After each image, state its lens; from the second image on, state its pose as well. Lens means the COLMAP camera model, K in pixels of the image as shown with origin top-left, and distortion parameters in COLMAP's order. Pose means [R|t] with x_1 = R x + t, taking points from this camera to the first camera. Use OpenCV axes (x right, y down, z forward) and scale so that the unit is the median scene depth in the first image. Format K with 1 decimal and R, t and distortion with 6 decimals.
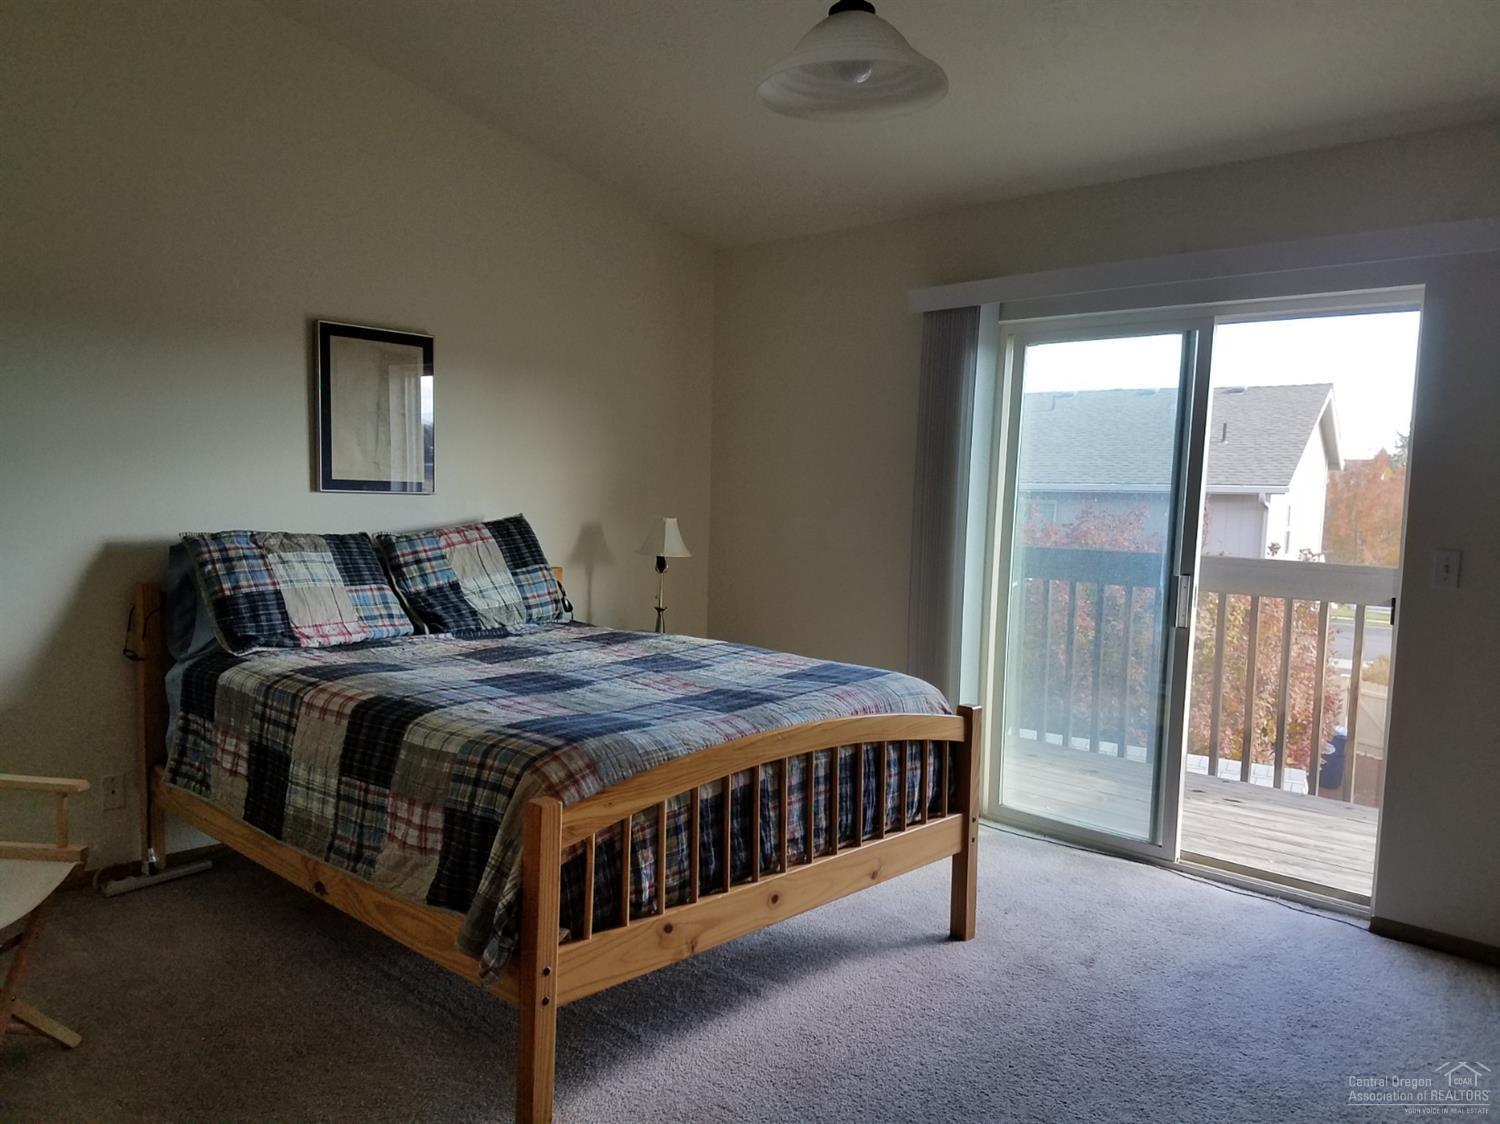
lens RADIAL K [[1115.0, 0, 749.5], [0, 1115.0, 593.3], [0, 0, 1]] dist [0.198170, -0.336032]
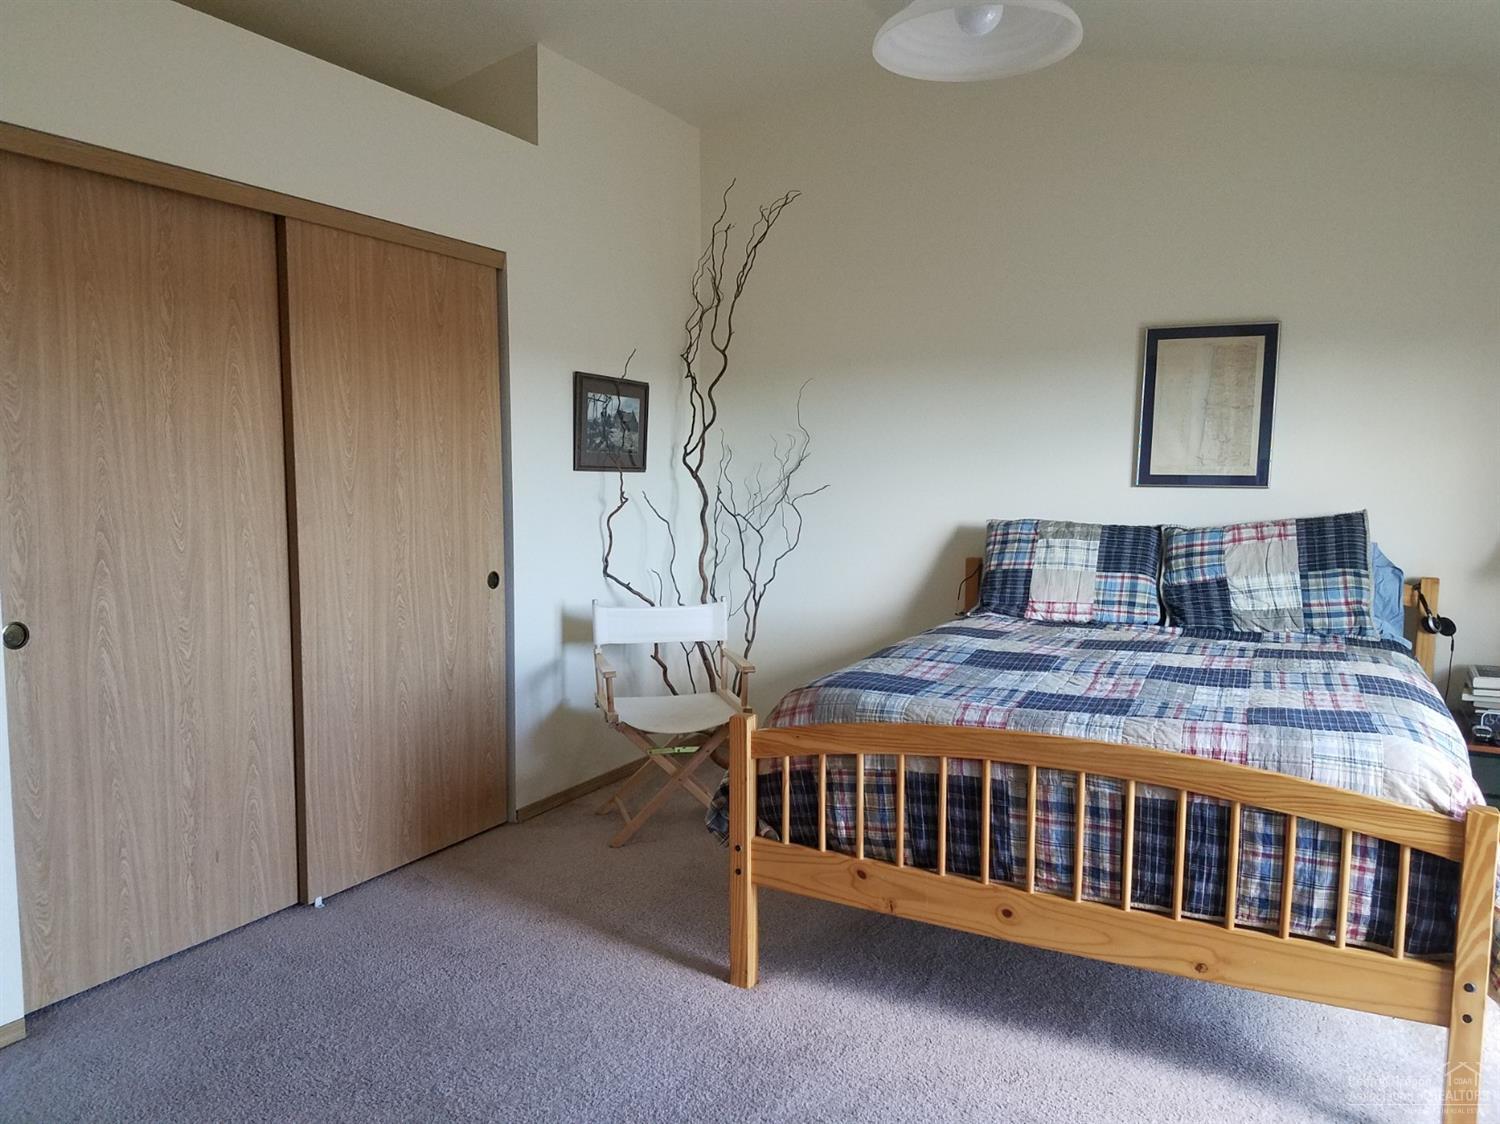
lens RADIAL K [[1115.0, 0, 749.5], [0, 1115.0, 593.3], [0, 0, 1]] dist [0.198170, -0.336032]
pose [[0.278957, 0.078561, -0.957085, 0.769602], [-0.094325, 0.994070, 0.054104, -0.017003], [0.955660, 0.075184, 0.284713, 0.479444]]
